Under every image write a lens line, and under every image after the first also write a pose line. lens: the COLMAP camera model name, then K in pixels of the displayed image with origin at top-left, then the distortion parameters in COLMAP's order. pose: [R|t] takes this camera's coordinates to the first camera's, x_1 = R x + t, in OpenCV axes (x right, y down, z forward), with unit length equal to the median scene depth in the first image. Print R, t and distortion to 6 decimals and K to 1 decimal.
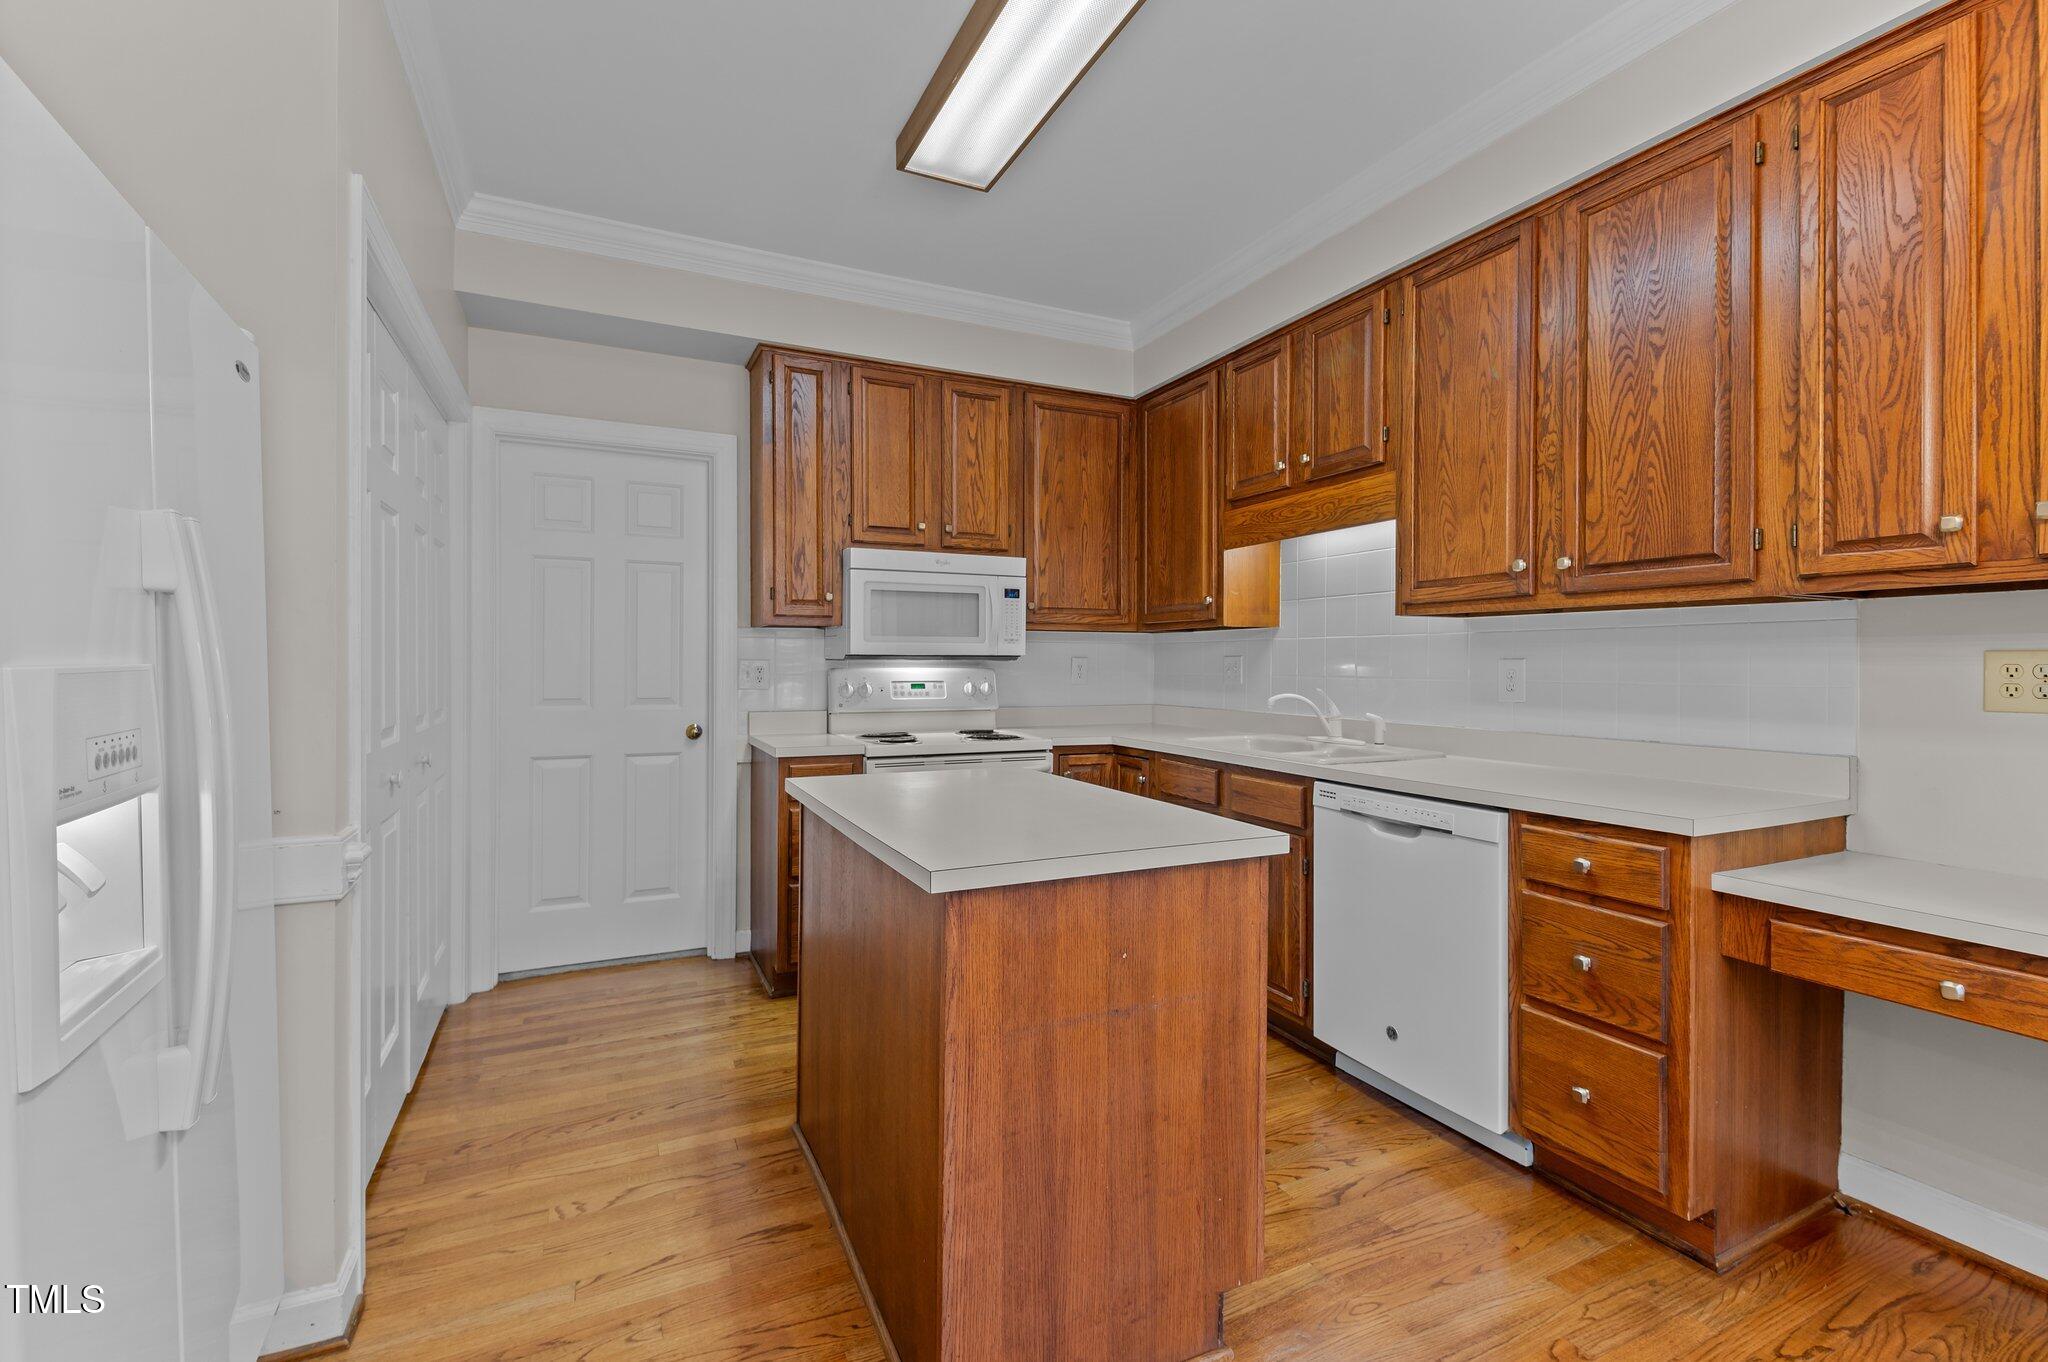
lens RADIAL K [[869.3, 0, 1024.0], [0, 869.3, 662.5], [0, 0, 1]] dist [0.000147, 0.000025]
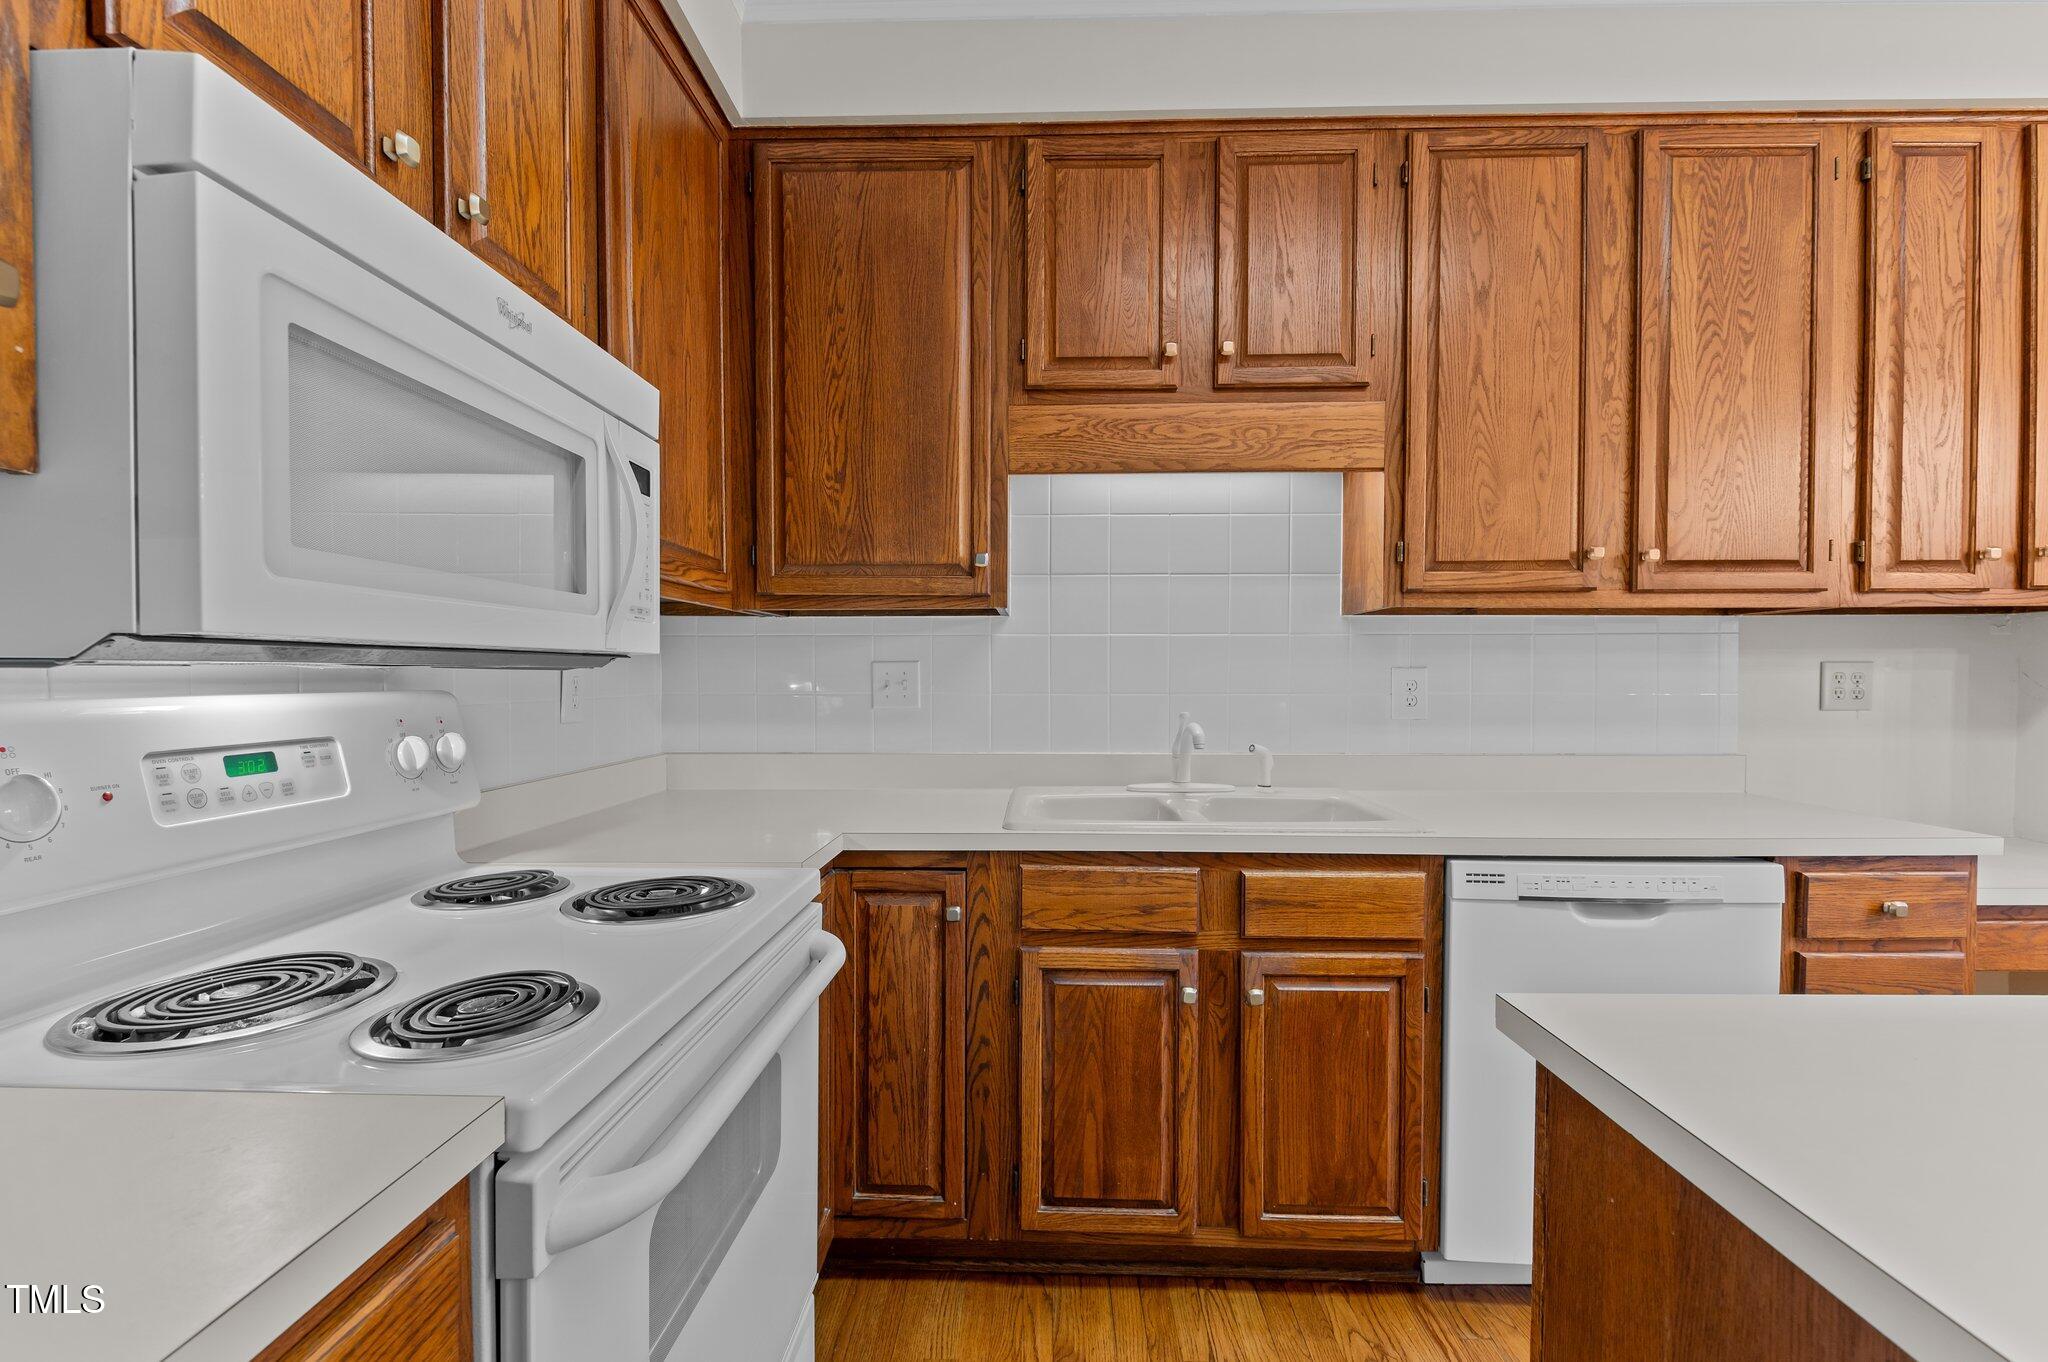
lens RADIAL K [[879.4, 0, 1020.9], [0, 879.4, 693.6], [0, 0, 1]] dist [0.001322, -0.000945]
pose [[0.460322, -0.022259, 0.887473, -0.285356], [0.001580, 0.999705, 0.024254, -0.000402], [-0.887750, -0.009762, 0.460222, 0.755641]]
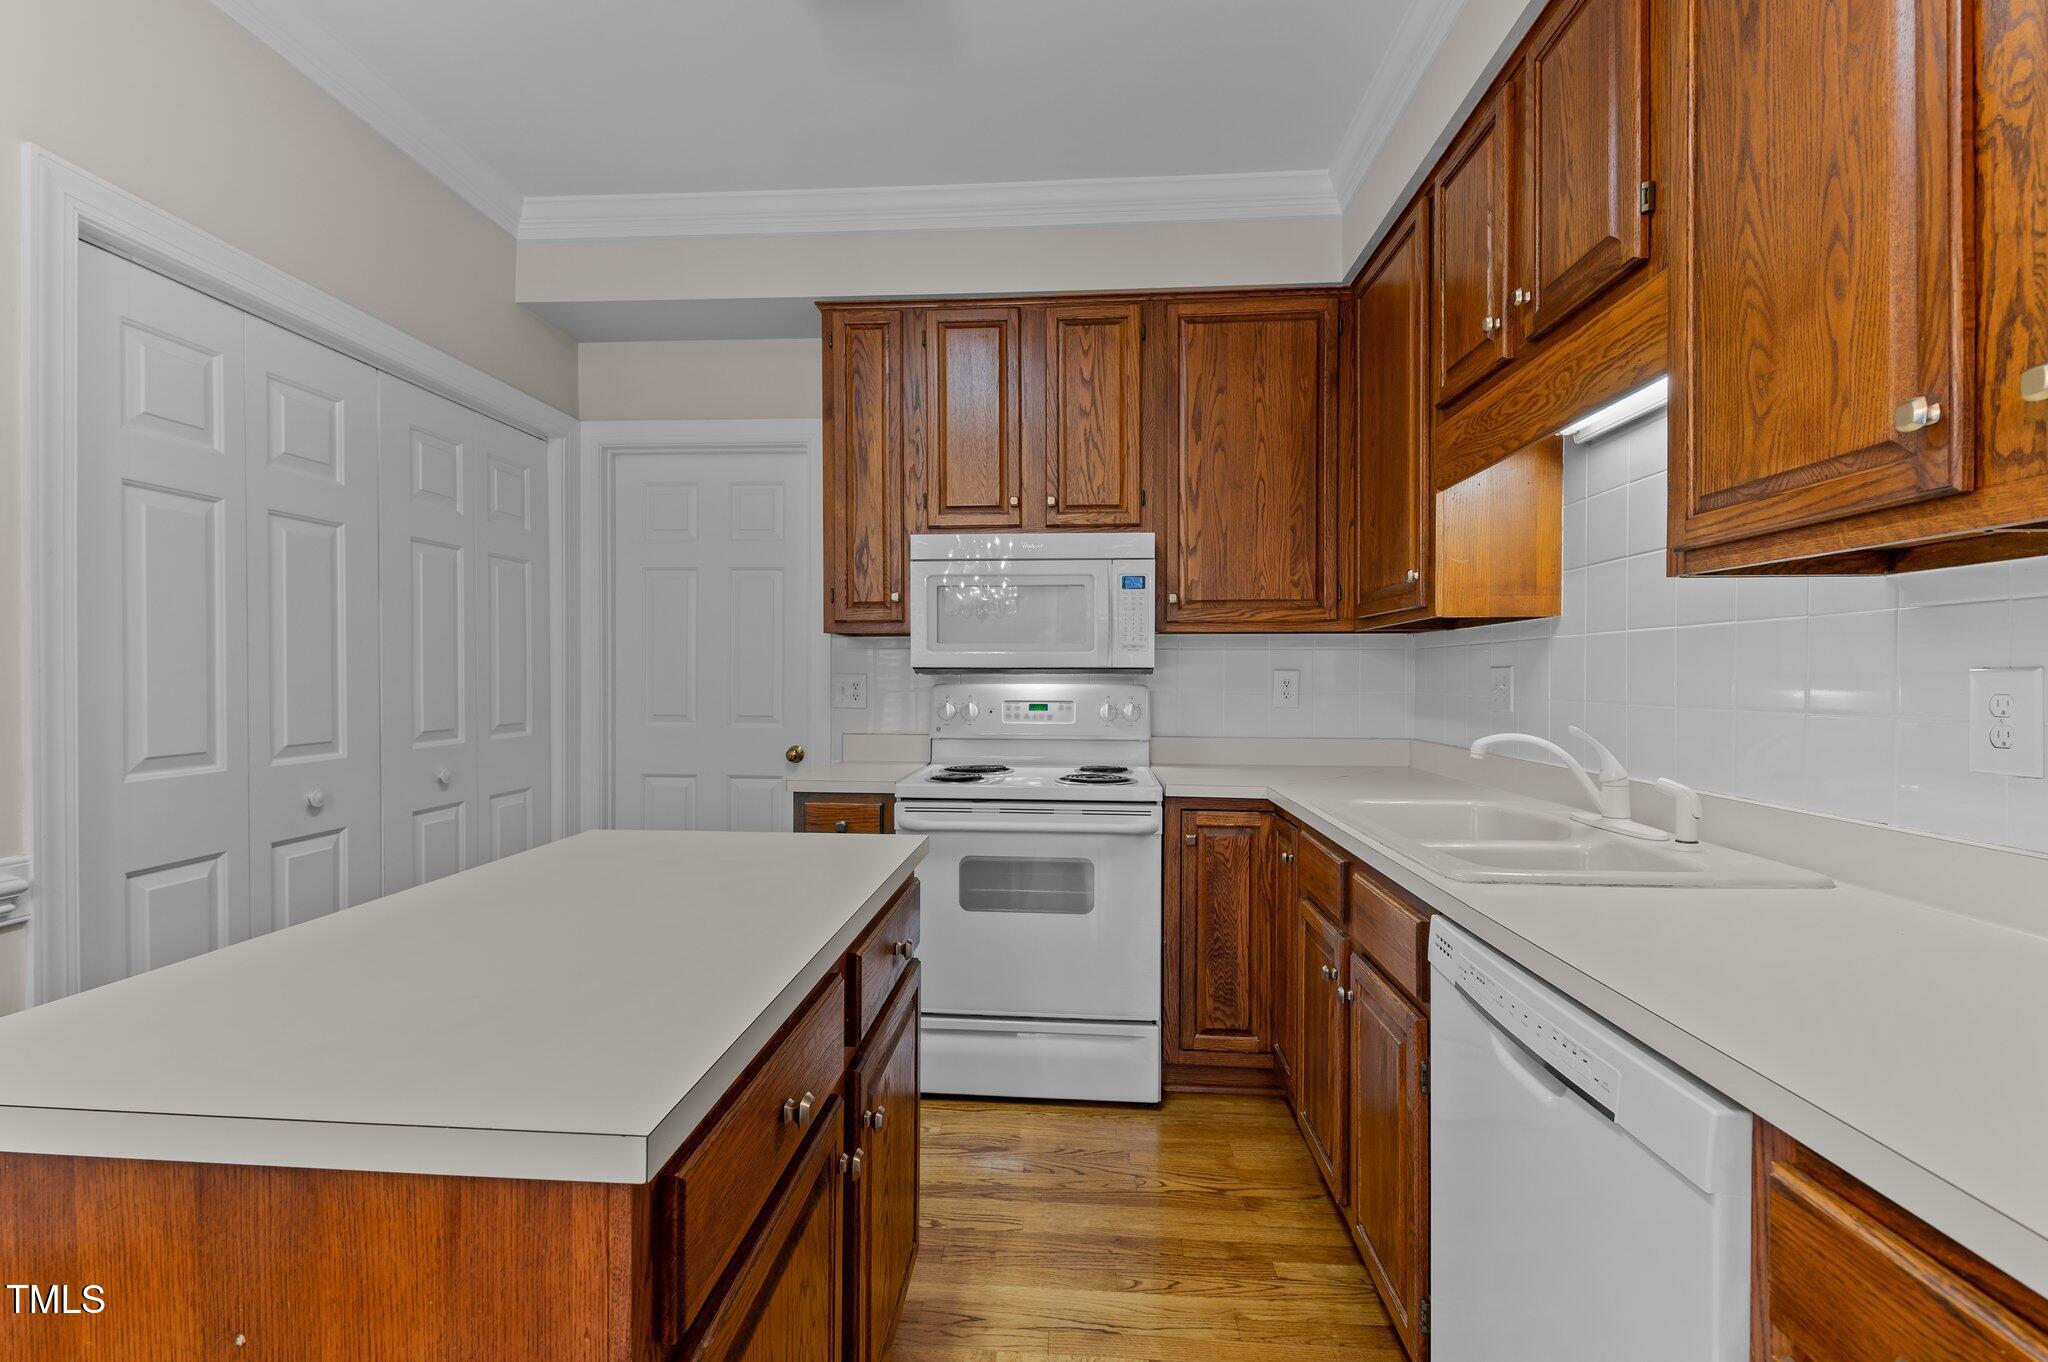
lens RADIAL K [[877.7, 0, 1024.0], [0, 877.7, 681.0], [0, 0, 1]] dist [0.001748, -0.007378]
pose [[0.872792, 0.002008, -0.488088, 0.288581], [0.000428, 0.999988, 0.004880, -0.000441], [0.488092, -0.004468, 0.872781, 0.339002]]
